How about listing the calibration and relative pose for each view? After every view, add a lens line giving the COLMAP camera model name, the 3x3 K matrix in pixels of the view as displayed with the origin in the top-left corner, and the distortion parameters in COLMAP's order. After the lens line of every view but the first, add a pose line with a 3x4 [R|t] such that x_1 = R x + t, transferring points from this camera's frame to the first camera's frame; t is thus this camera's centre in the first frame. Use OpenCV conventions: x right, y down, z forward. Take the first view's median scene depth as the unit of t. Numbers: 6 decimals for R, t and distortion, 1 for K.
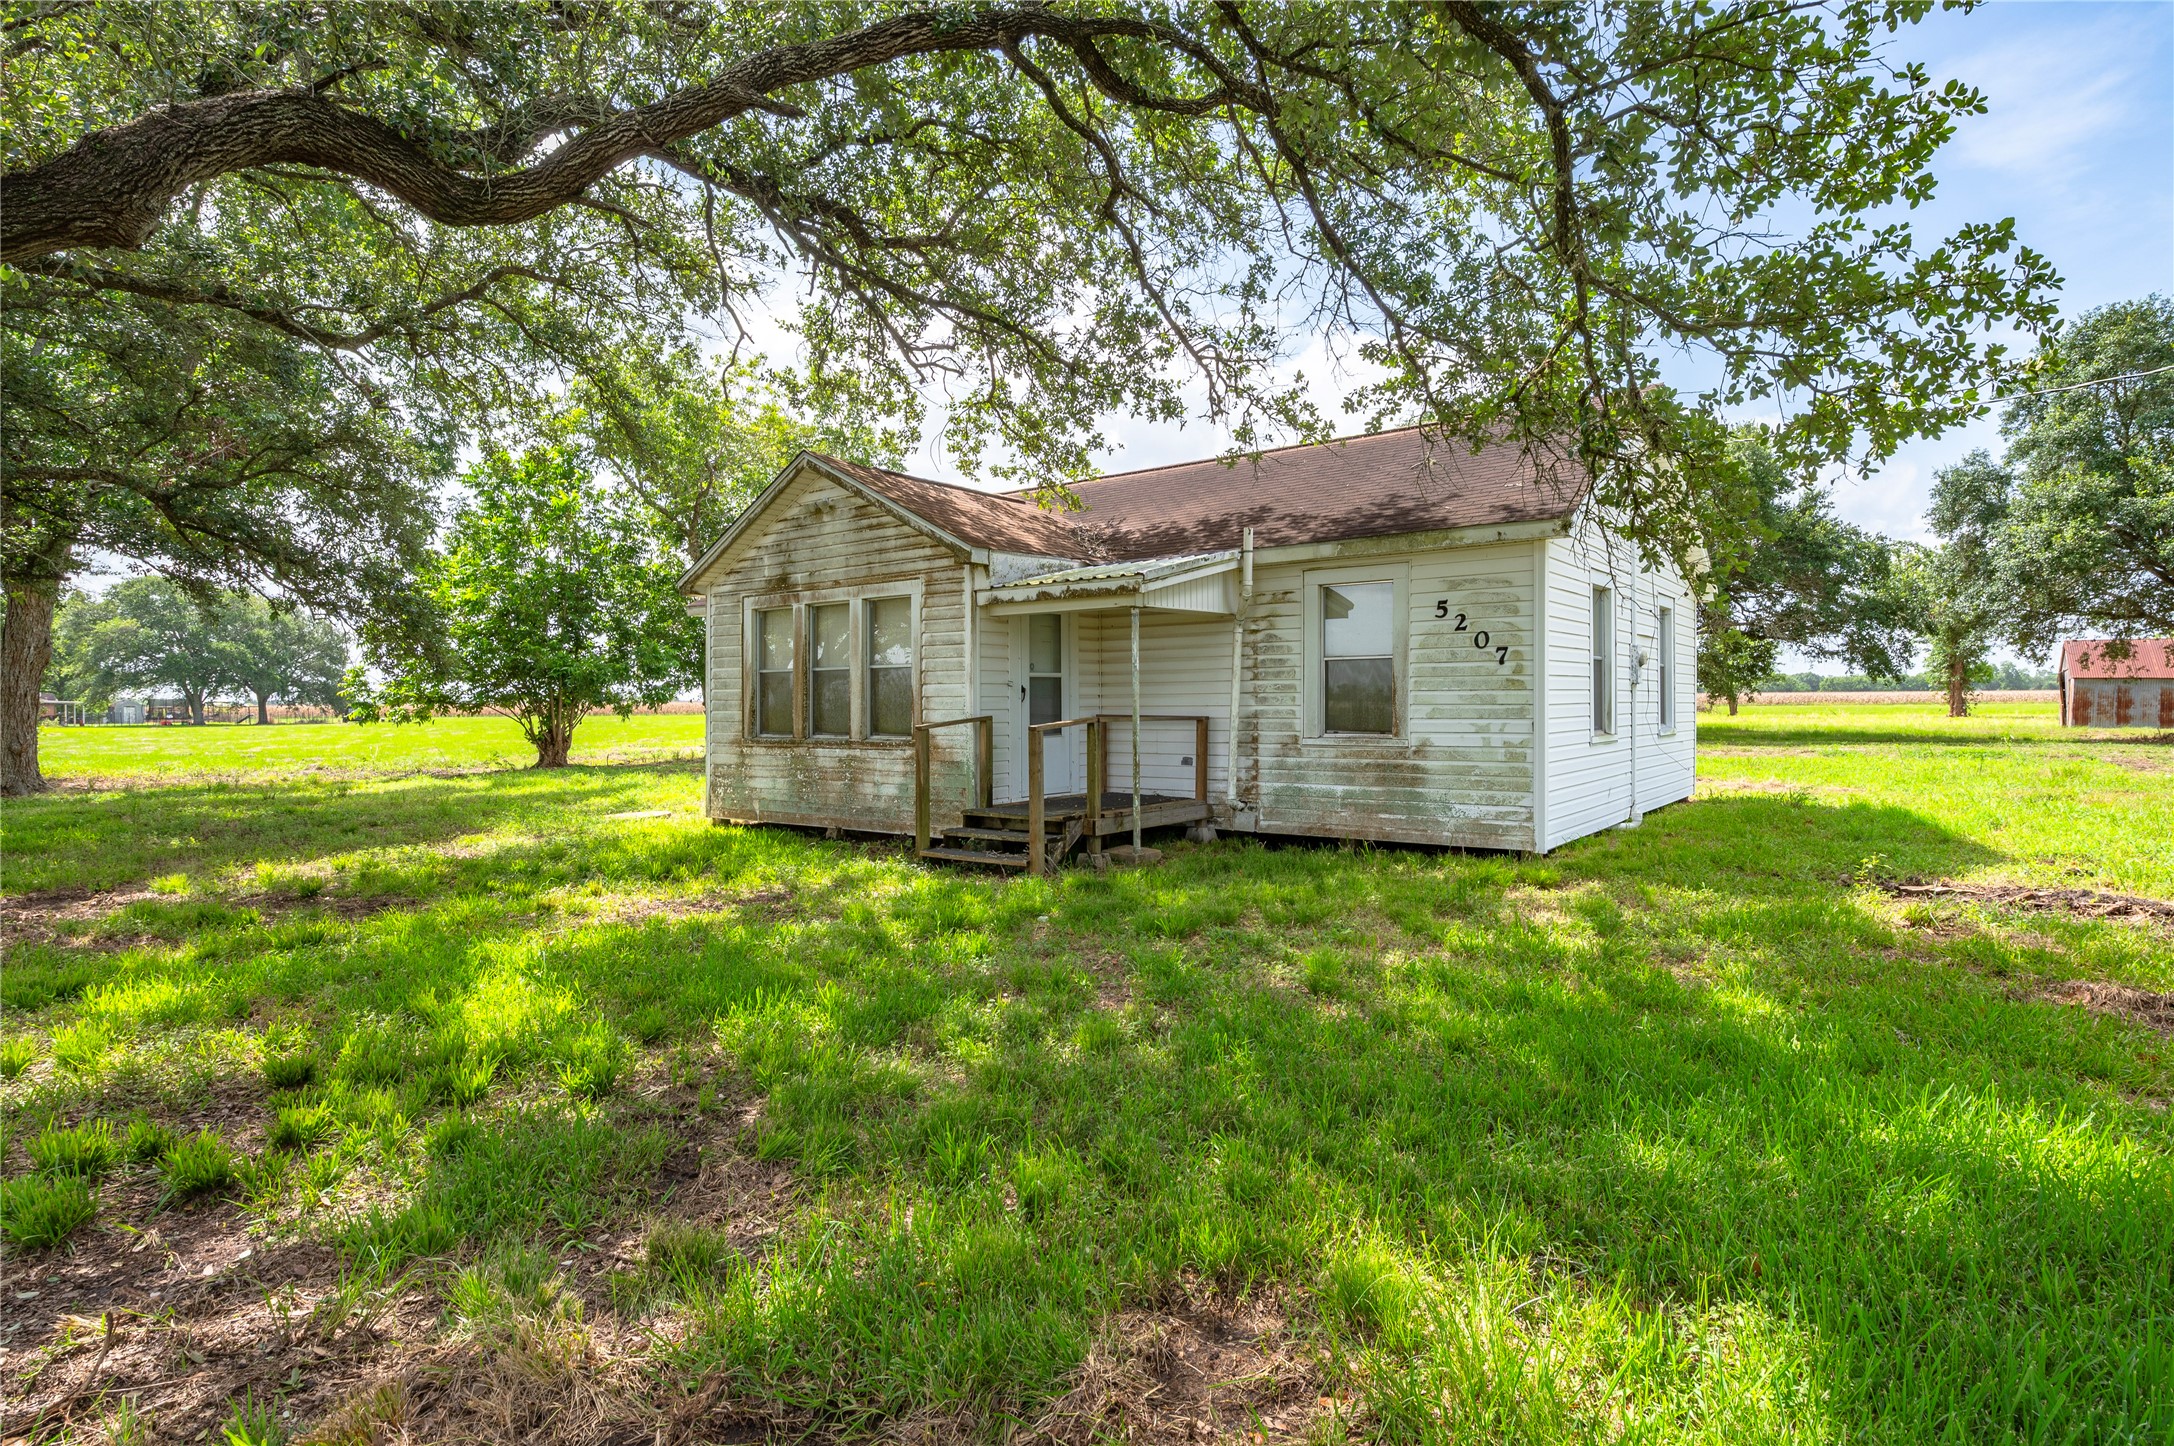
lens RADIAL K [[1129.4, 0, 1083.9], [0, 1129.4, 716.0], [0, 0, 1]] dist [-0.000491, -0.000005]
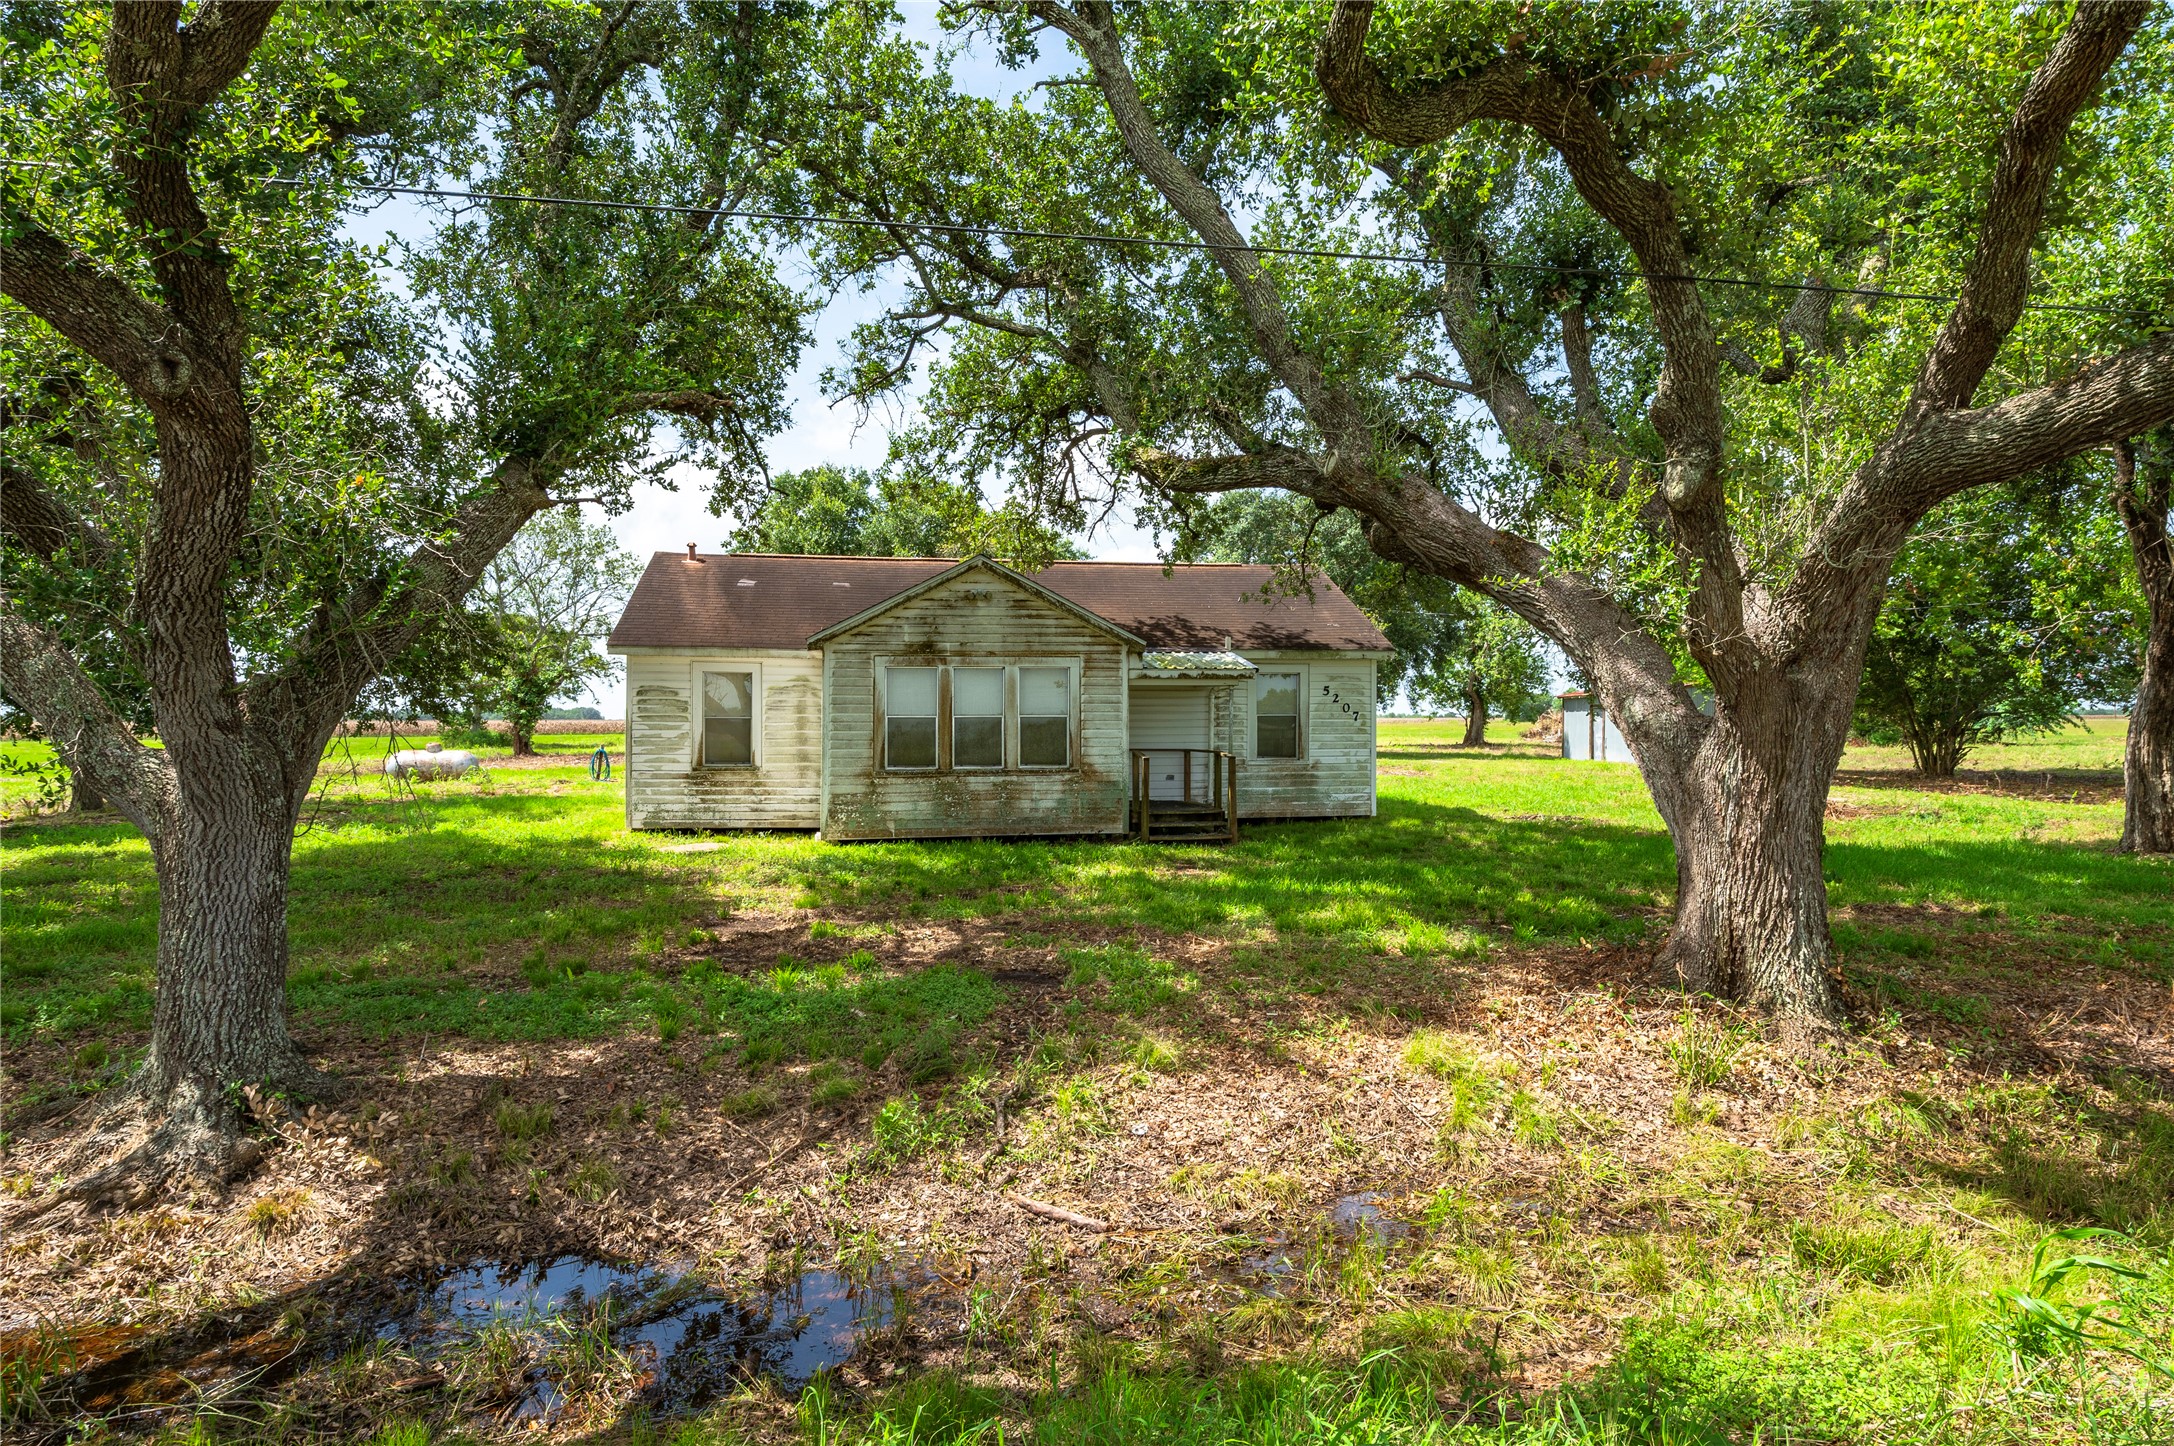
lens RADIAL K [[1230.6, 0, 1101.3], [0, 1230.6, 713.7], [0, 0, 1]] dist [0.003704, 0.000082]
pose [[0.664530, 0.008097, 0.747218, -1.321494], [0.005944, 0.999852, -0.016120, -0.022688], [-0.747238, 0.015154, 0.664384, -0.076499]]
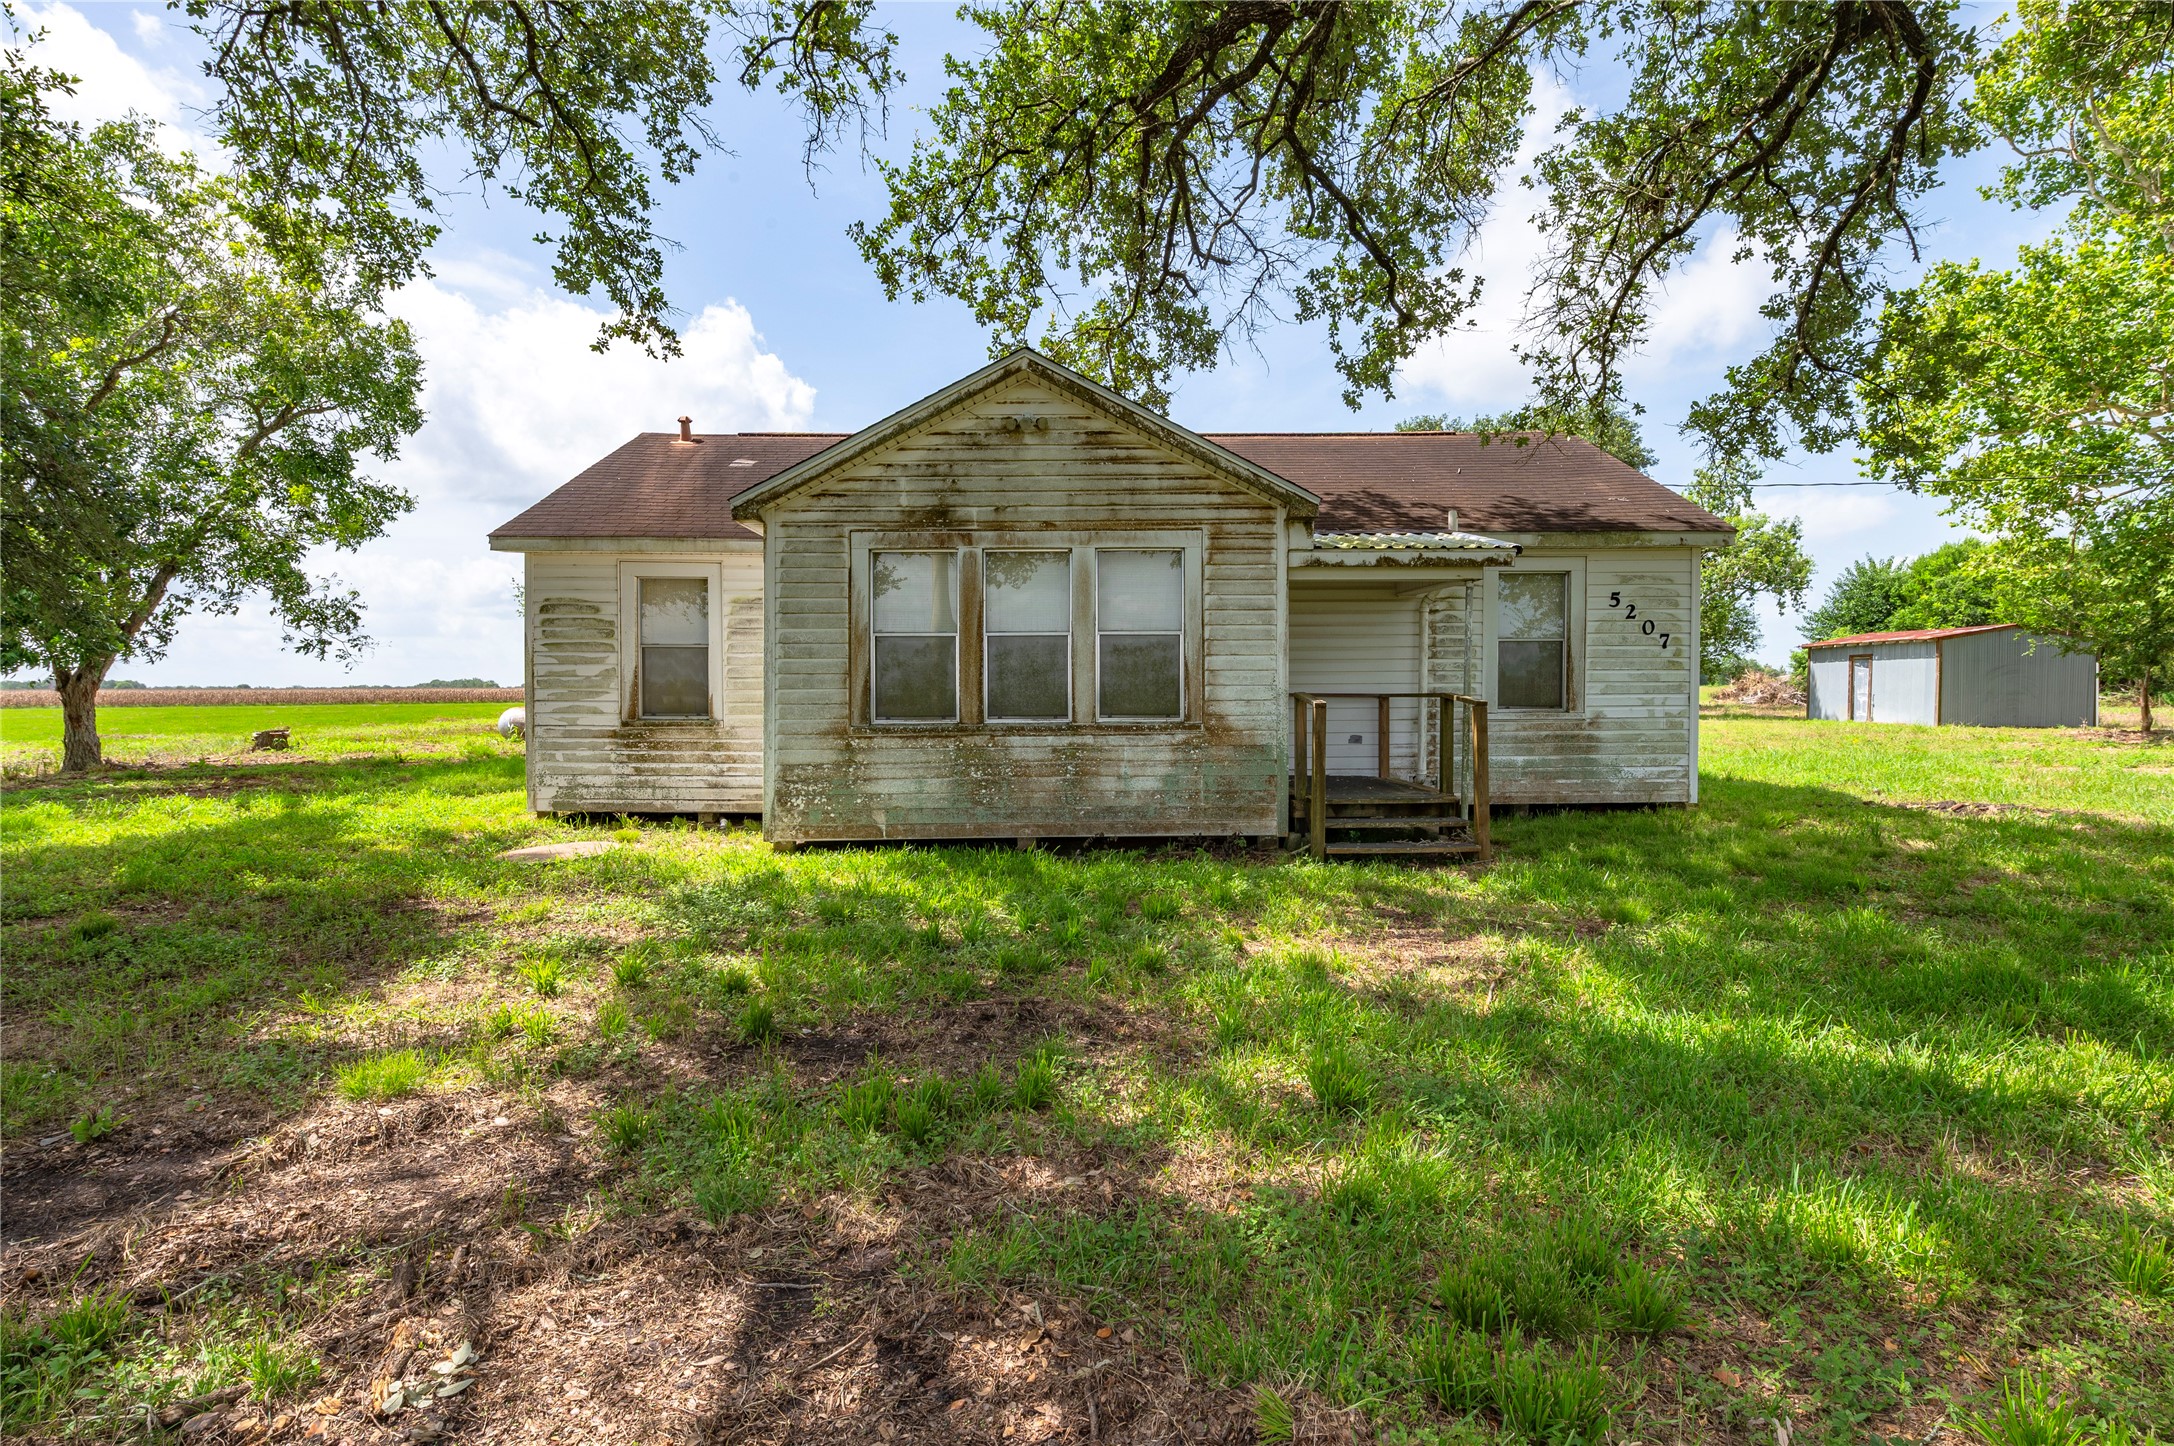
lens RADIAL K [[1069.5, 0, 1083.7], [0, 1069.5, 706.3], [0, 0, 1]] dist [-0.004392, 0.000203]
pose [[0.779107, -0.008012, 0.626840, -0.717736], [0.007203, 0.999967, 0.003828, 0.006133], [-0.626849, 0.001533, 0.779139, 0.437415]]
